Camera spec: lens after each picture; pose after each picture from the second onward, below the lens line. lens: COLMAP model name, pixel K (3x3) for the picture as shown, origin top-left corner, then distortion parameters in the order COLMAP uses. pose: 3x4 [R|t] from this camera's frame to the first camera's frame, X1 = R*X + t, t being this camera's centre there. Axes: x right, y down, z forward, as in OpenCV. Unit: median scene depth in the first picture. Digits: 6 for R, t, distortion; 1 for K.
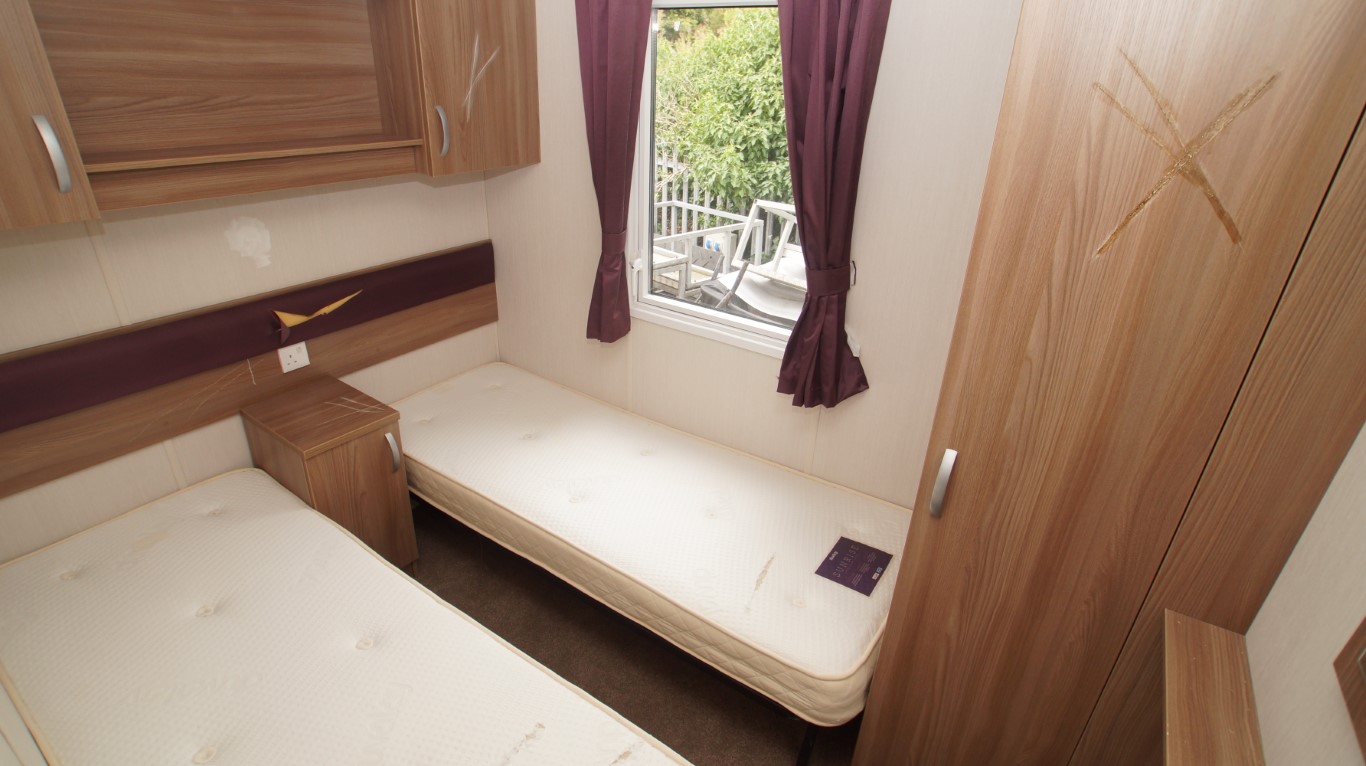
lens RADIAL K [[654.8, 0, 686.2], [0, 654.8, 373.0], [0, 0, 1]] dist [-0.054105, 0.021079]
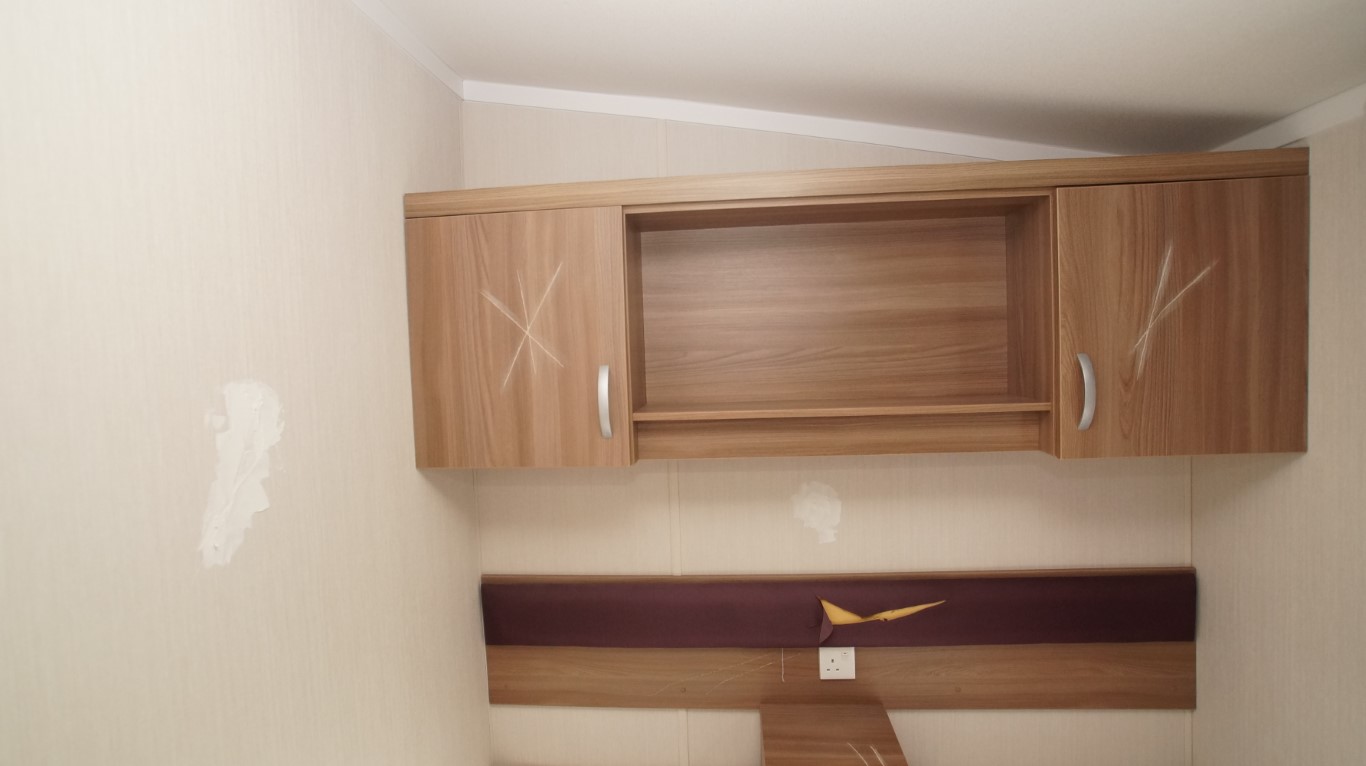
lens RADIAL K [[654.8, 0, 692.7], [0, 654.8, 372.7], [0, 0, 1]] dist [-0.054105, 0.021079]
pose [[0.469794, -0.020155, -0.882546, -0.000678], [-0.322599, 0.926674, -0.192888, -0.146906], [0.821720, 0.375326, 0.428844, 0.409149]]
